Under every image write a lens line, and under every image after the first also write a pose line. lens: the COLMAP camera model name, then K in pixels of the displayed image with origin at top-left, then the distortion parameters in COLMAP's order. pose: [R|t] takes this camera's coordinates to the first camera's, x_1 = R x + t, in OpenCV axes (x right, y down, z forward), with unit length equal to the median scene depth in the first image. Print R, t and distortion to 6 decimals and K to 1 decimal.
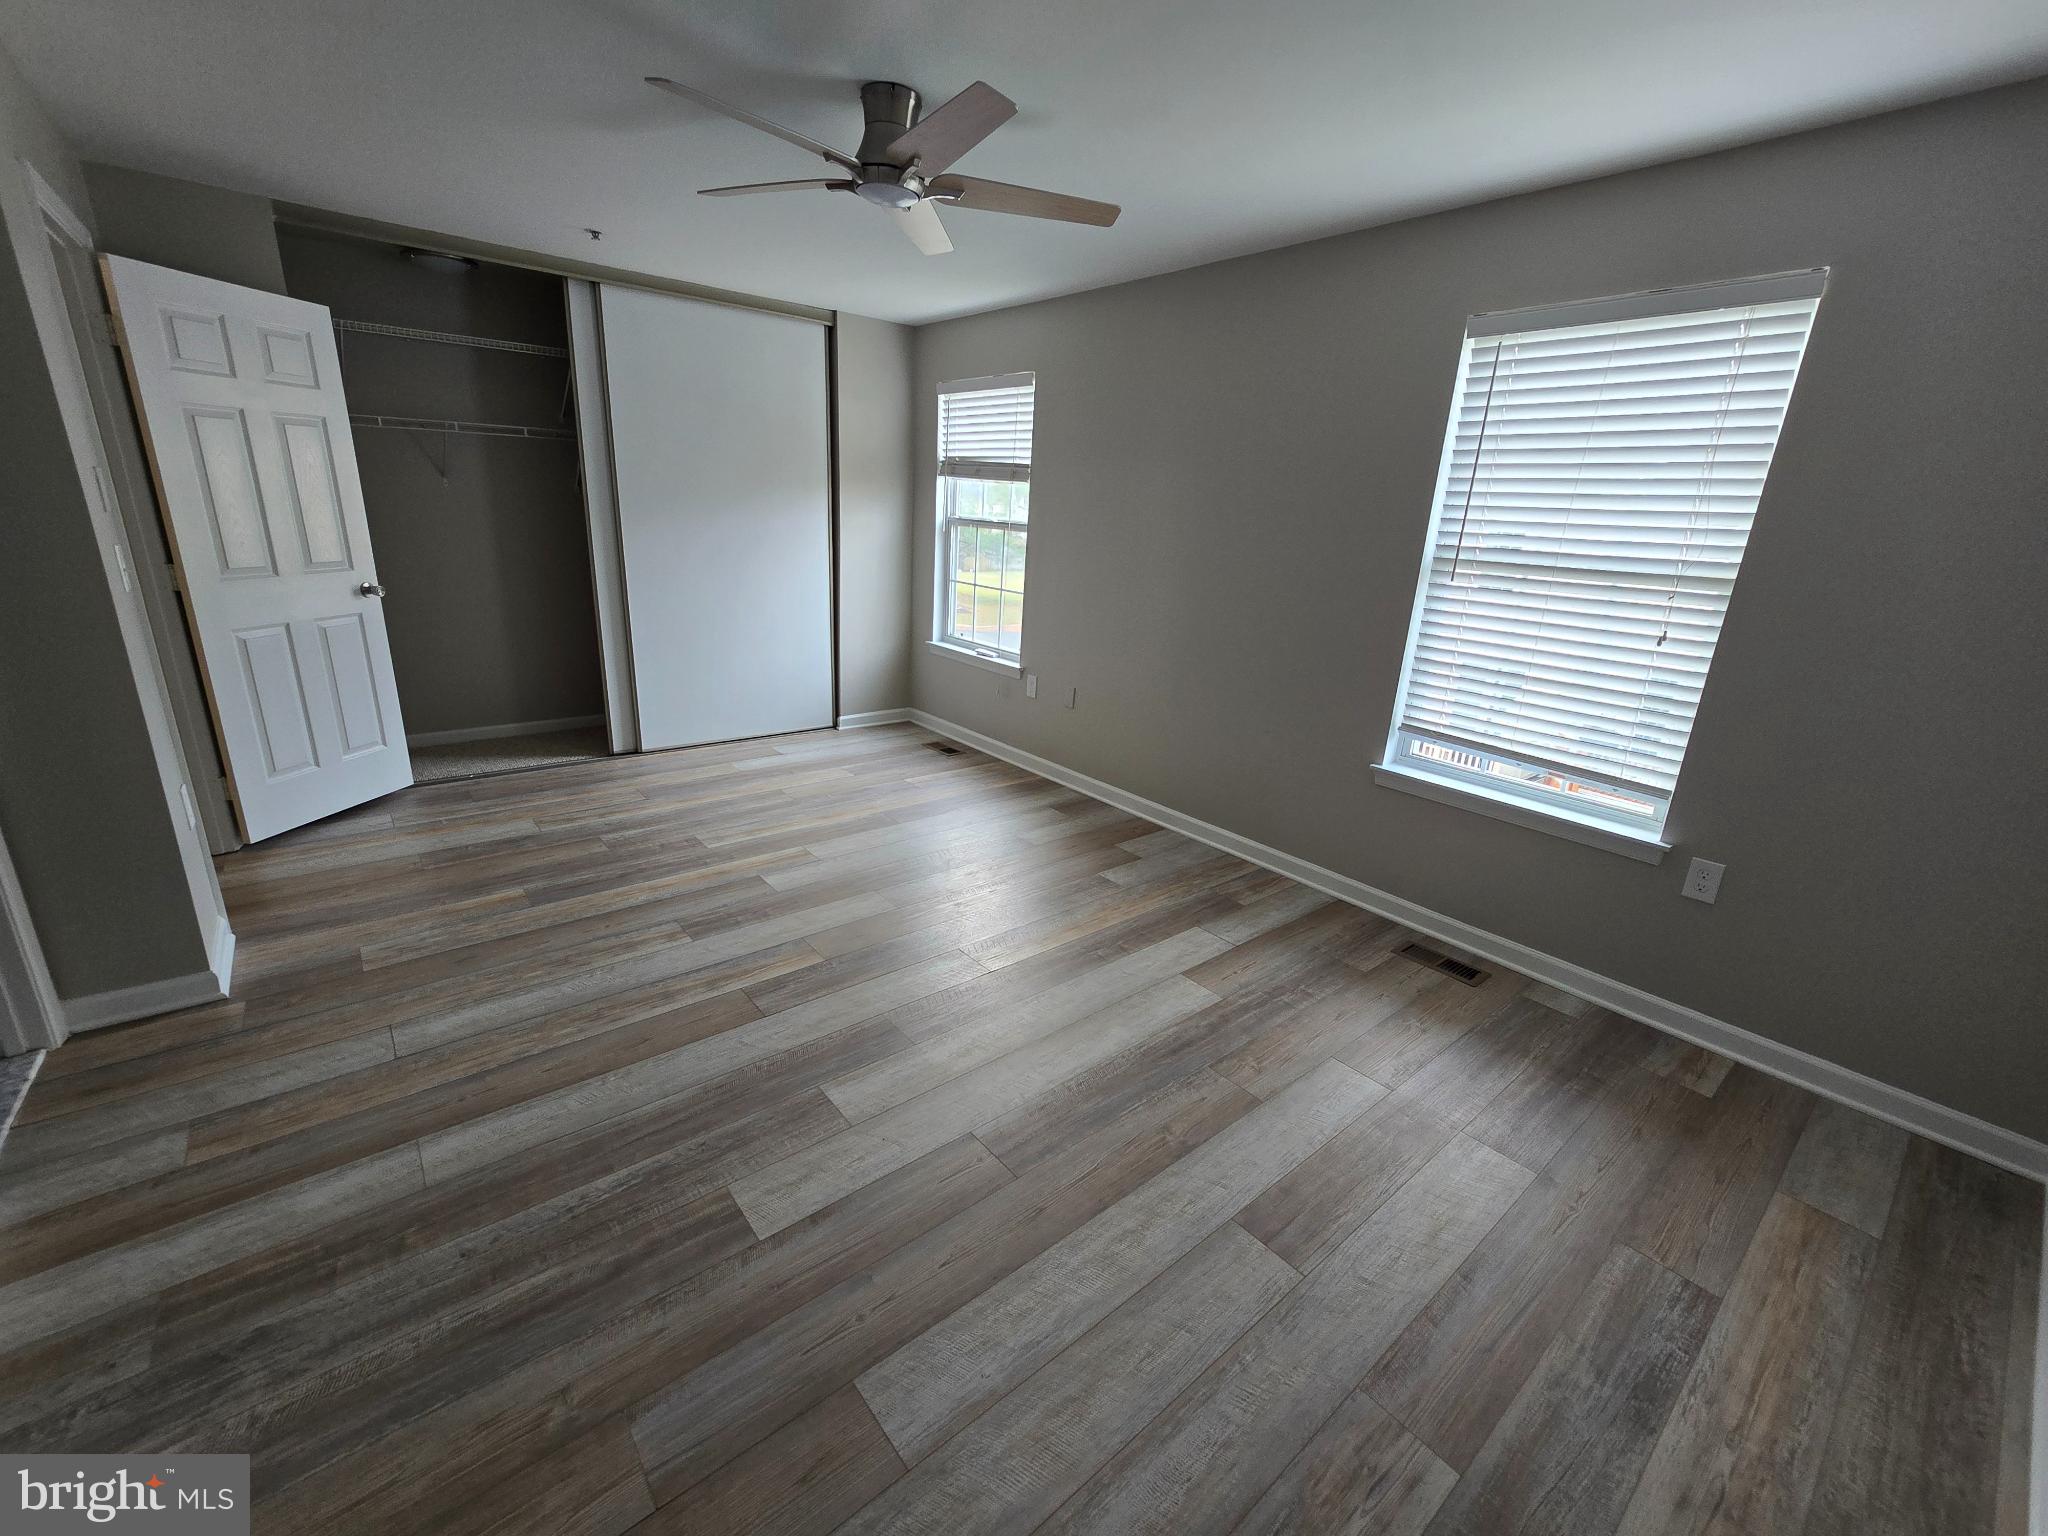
lens RADIAL K [[837.4, 0, 1019.5], [0, 837.4, 765.9], [0, 0, 1]] dist [-0.001040, 0.000355]
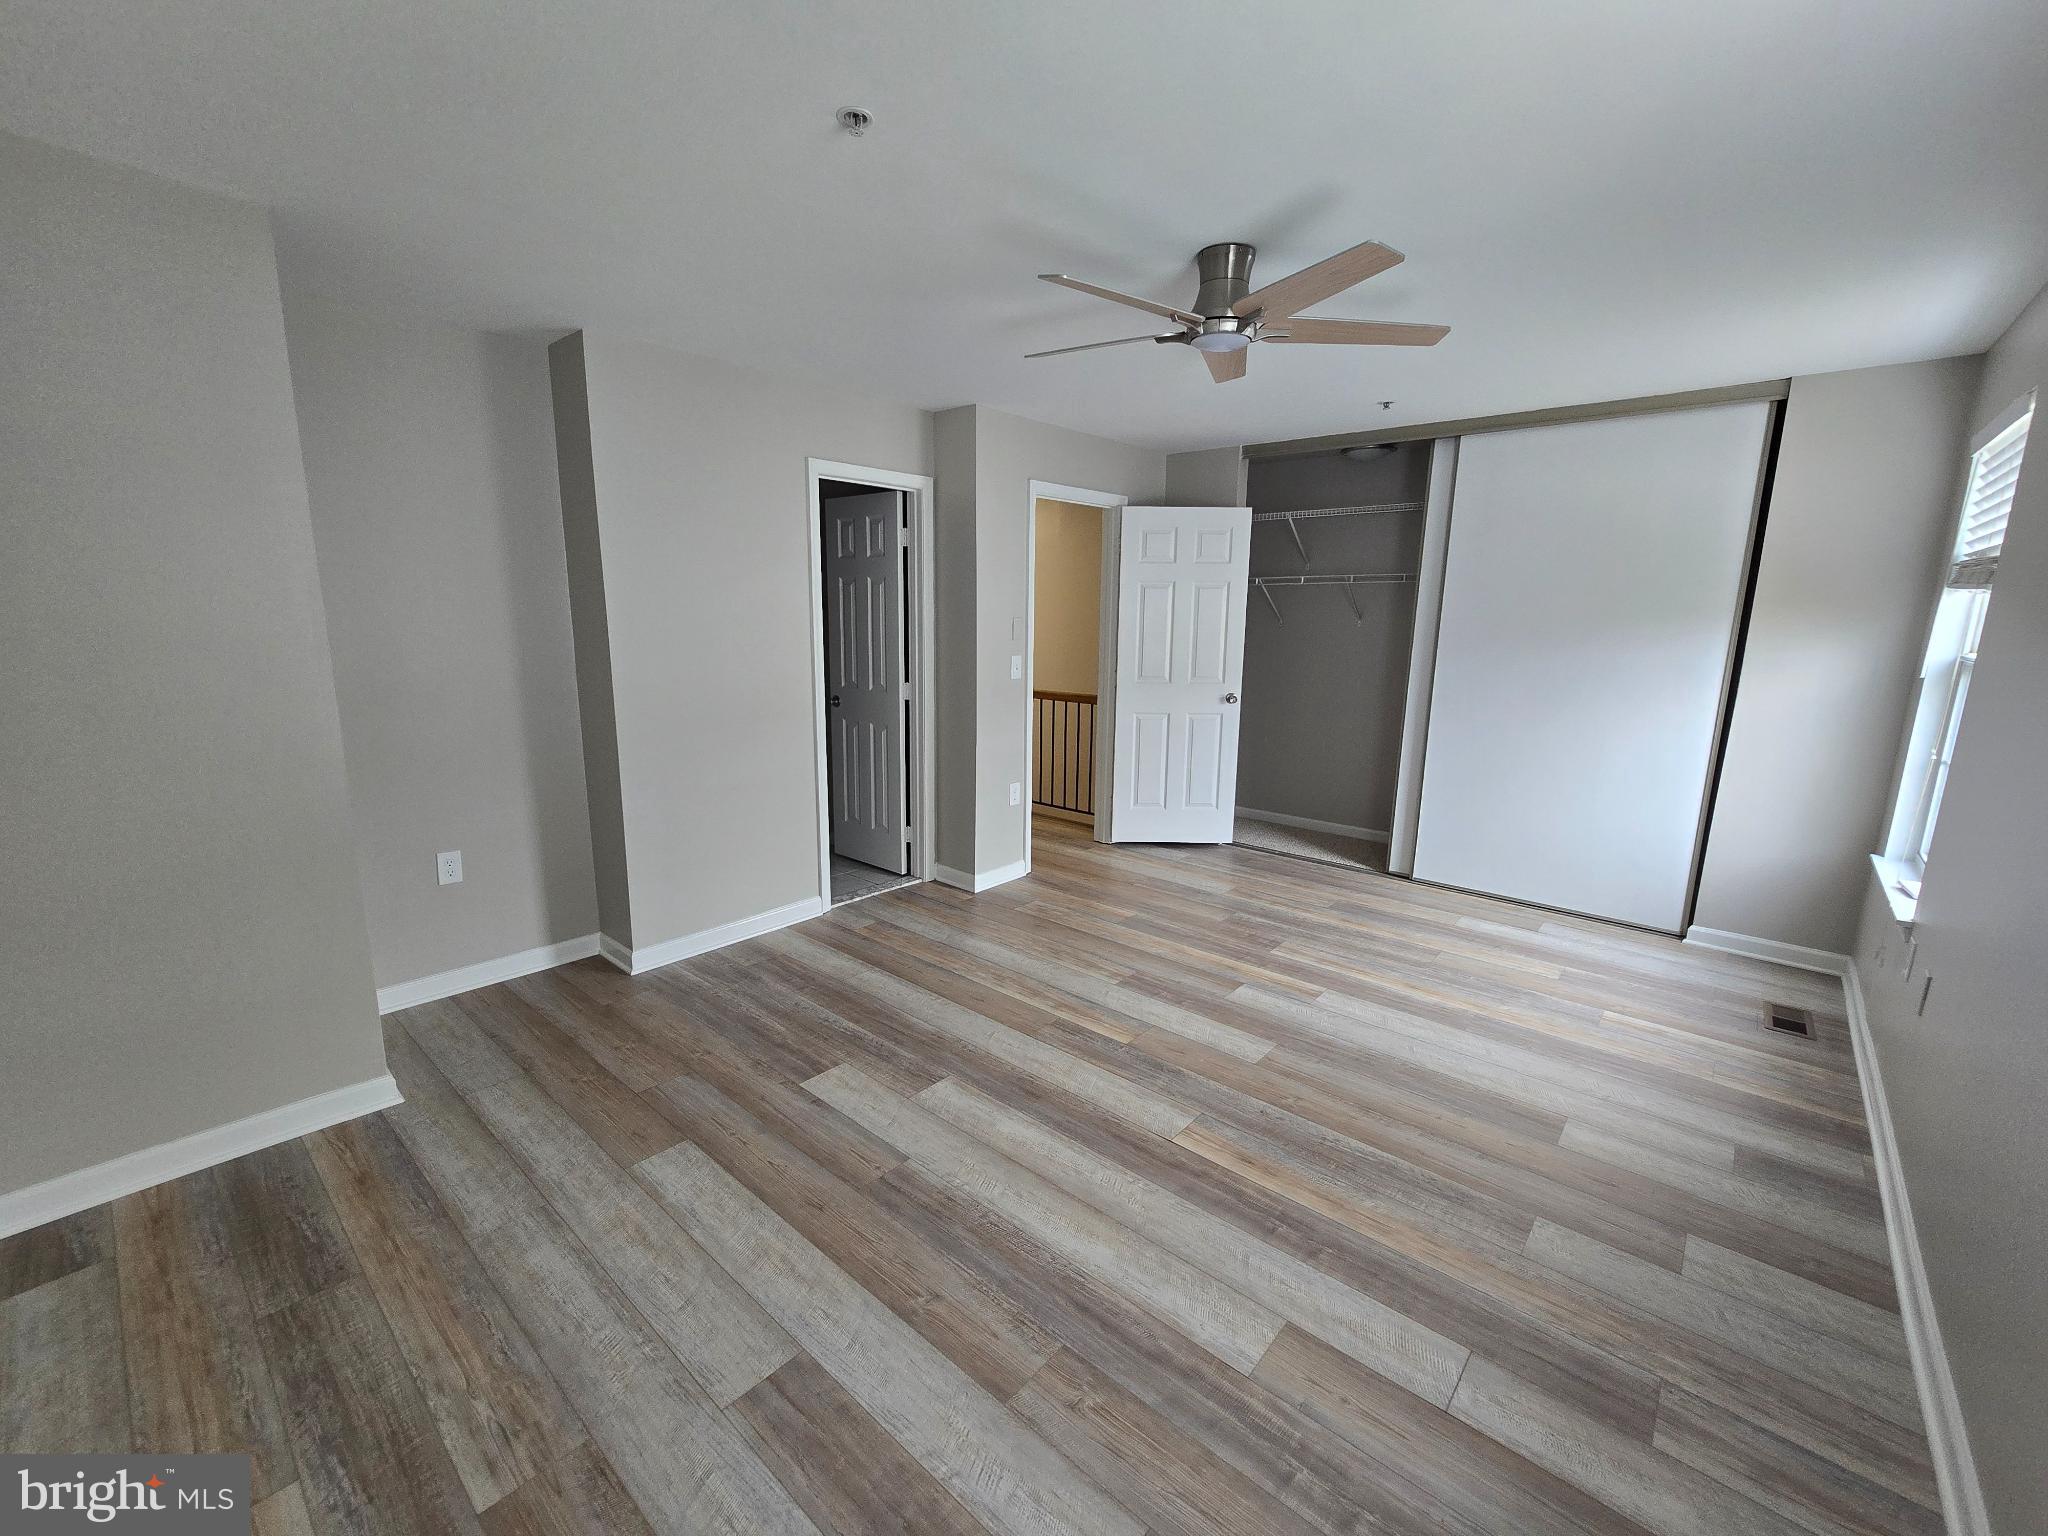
lens RADIAL K [[837.4, 0, 1019.5], [0, 837.4, 765.9], [0, 0, 1]] dist [-0.001040, 0.000355]
pose [[0.162926, 0.136053, -0.977213, 0.623833], [-0.298818, 0.950733, 0.082546, -0.127436], [0.940299, 0.278560, 0.195555, 0.481239]]
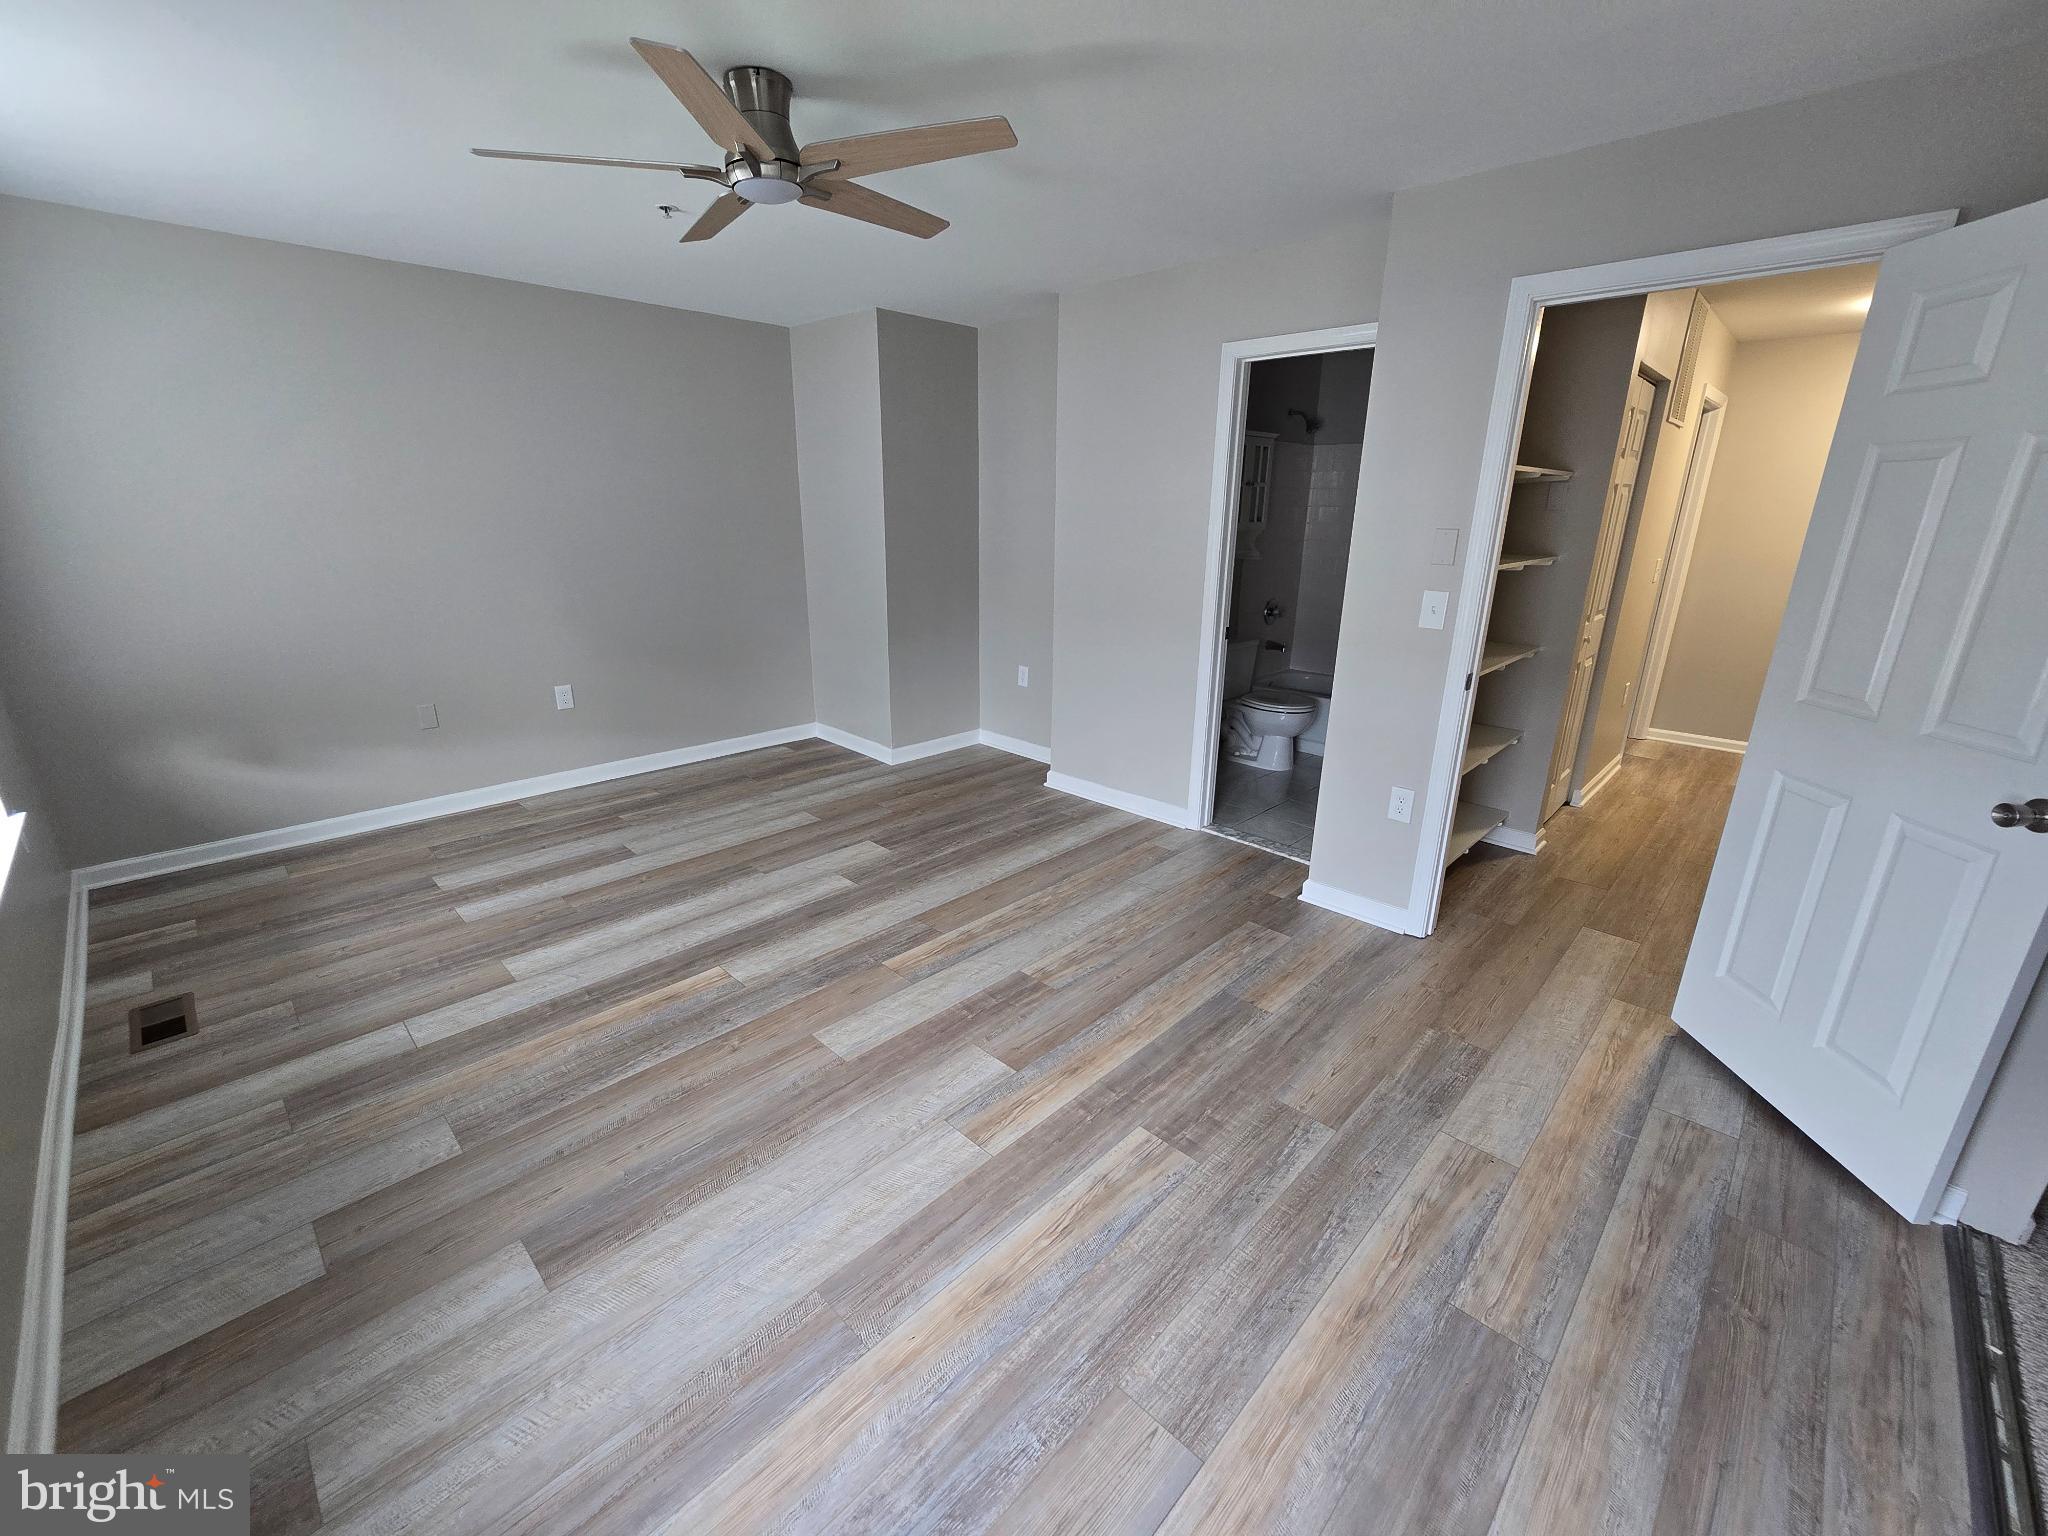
lens RADIAL K [[851.4, 0, 1024.0], [0, 851.4, 768.0], [0, 0, 1]] dist [-0.002260, 0.000112]
pose [[-0.992028, -0.023136, -0.123873, -0.229959], [-0.089531, 0.821160, 0.563632, -0.491159], [0.088680, 0.570229, -0.816685, 1.477004]]
